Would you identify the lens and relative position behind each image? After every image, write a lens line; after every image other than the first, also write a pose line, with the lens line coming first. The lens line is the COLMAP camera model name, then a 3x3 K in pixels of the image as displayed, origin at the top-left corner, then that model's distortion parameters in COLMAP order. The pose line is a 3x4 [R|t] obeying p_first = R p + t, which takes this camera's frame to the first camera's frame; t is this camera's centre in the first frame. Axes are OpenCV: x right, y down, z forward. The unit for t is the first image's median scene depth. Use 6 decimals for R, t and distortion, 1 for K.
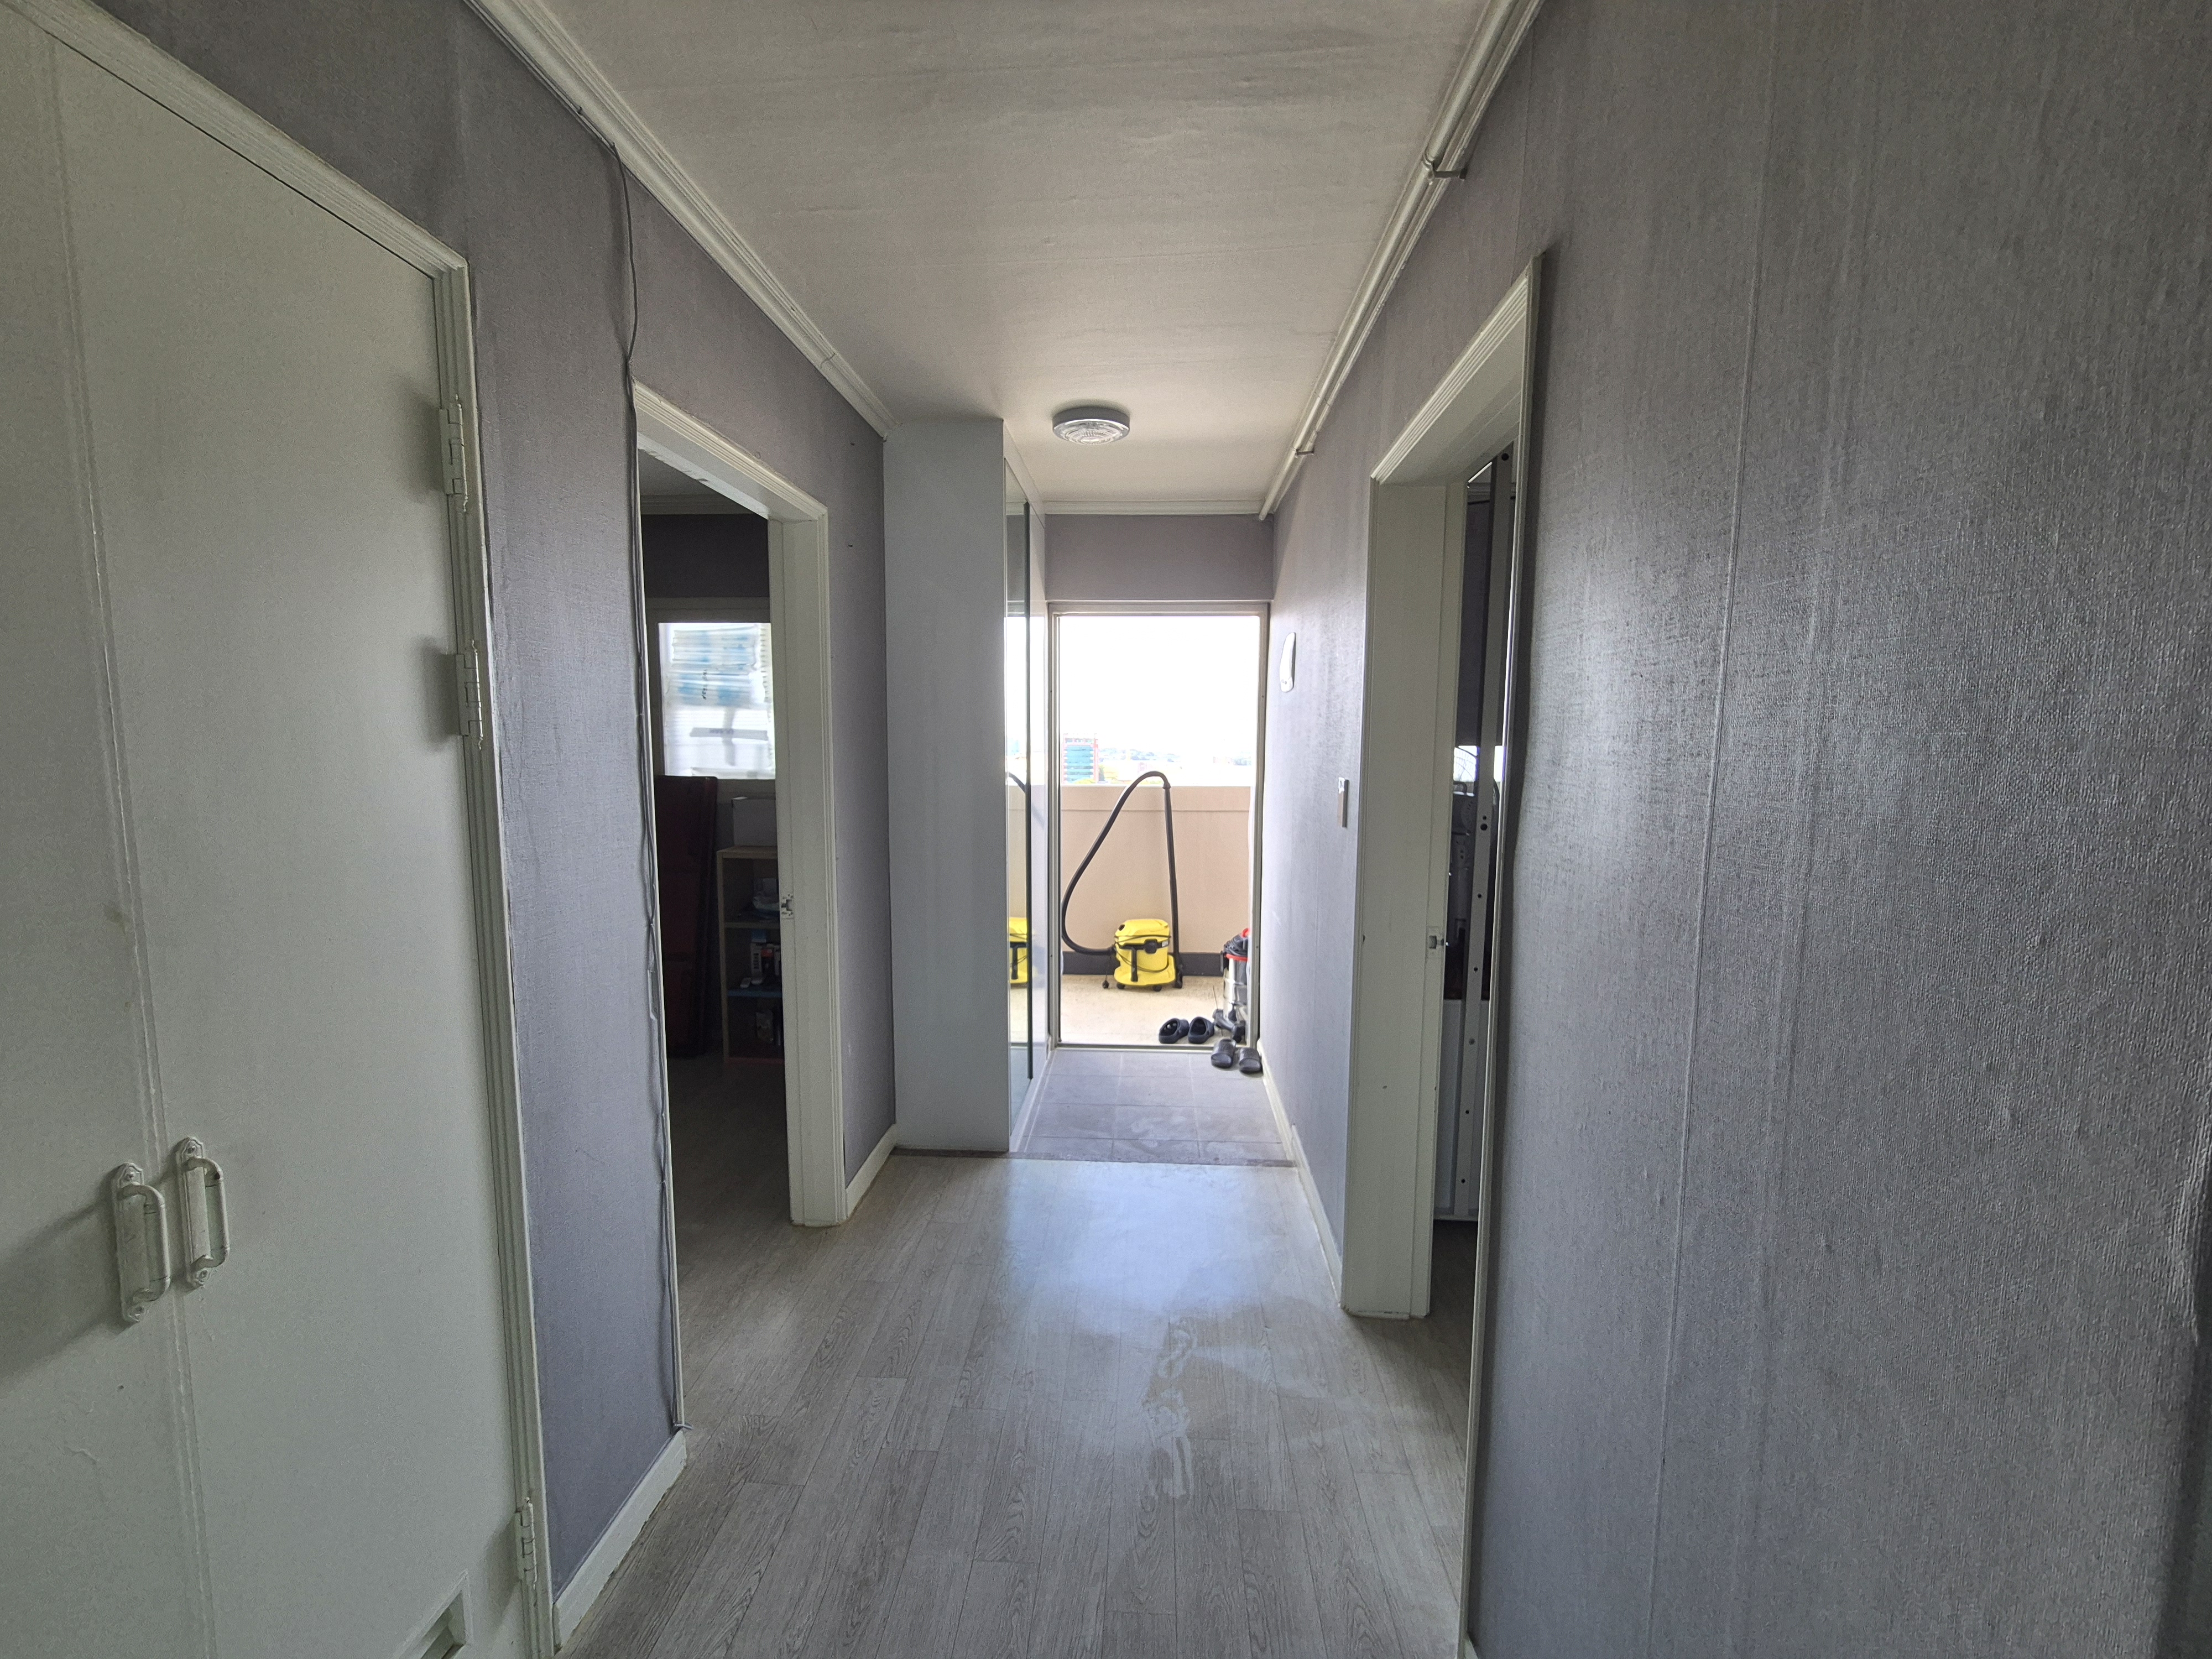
lens RADIAL K [[906.0, 0, 1111.3], [0, 906.0, 839.8], [0, 0, 1]] dist [0.003312, 0.001046]
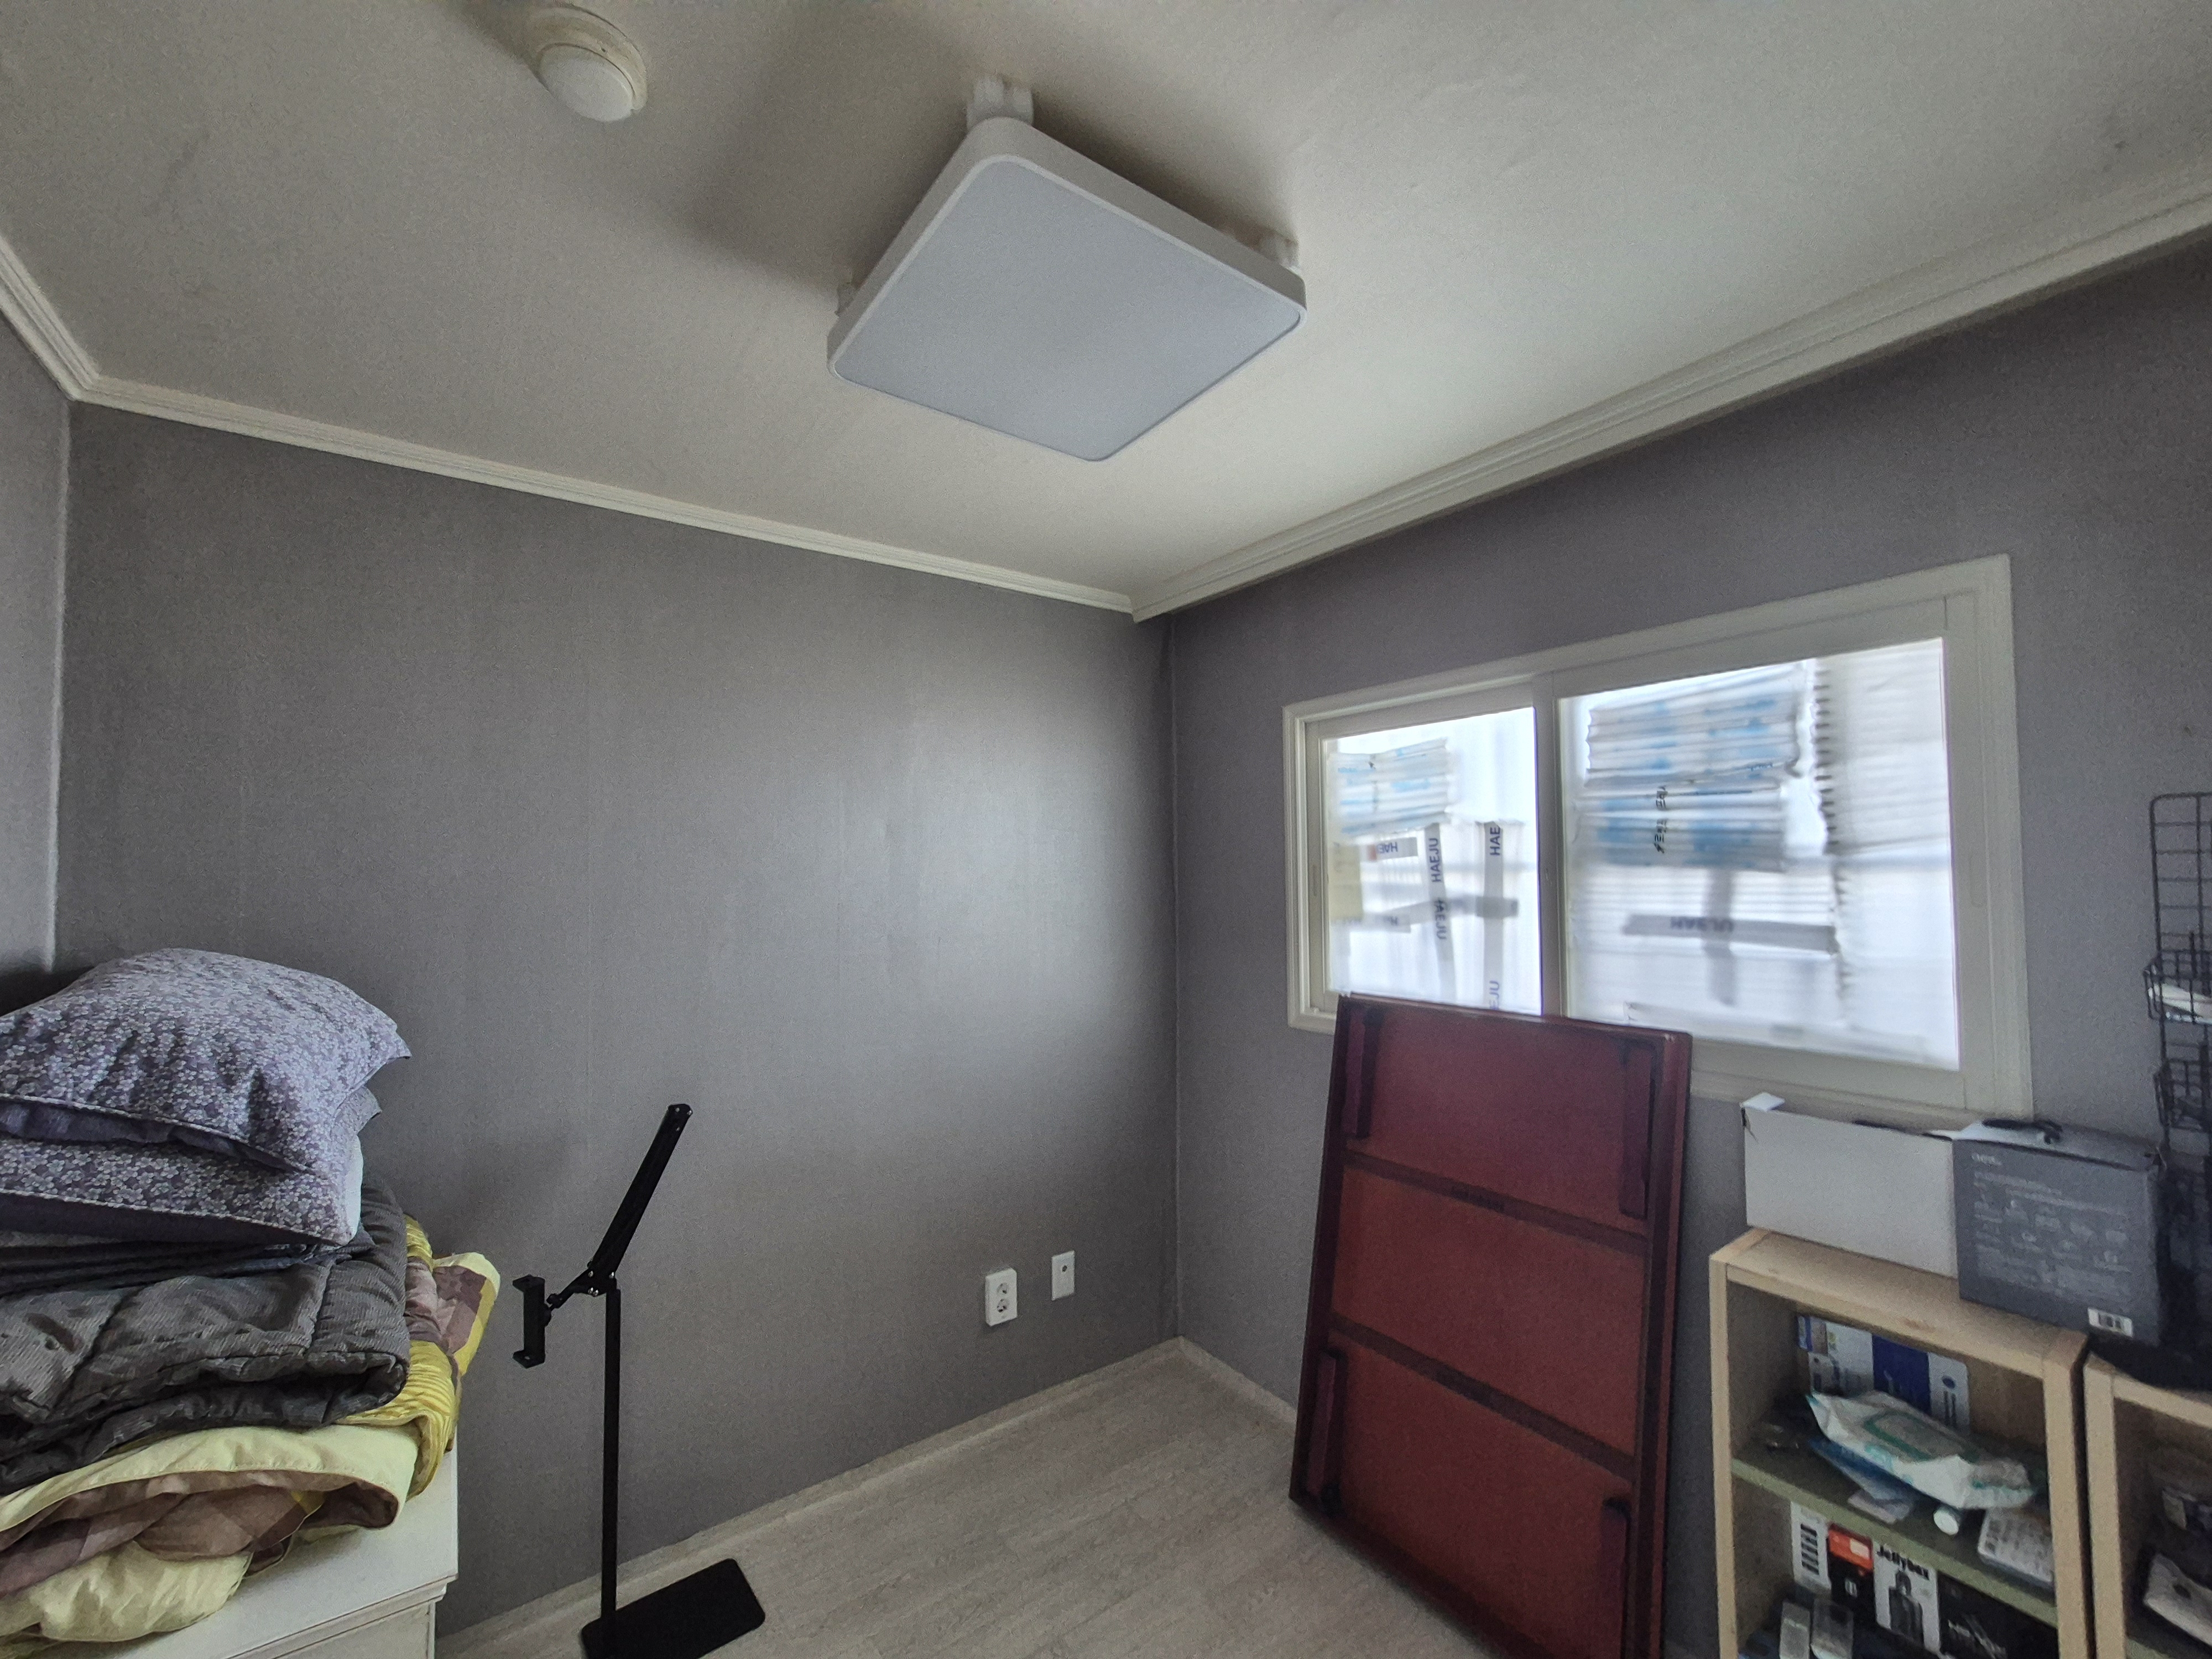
lens RADIAL K [[906.0, 0, 1108.2], [0, 906.0, 836.7], [0, 0, 1]] dist [0.003312, 0.001046]
pose [[0.622687, -0.041891, -0.781349, -0.269244], [-0.065122, 0.992327, -0.105100, -0.098293], [0.779756, 0.116328, 0.615181, 0.516455]]
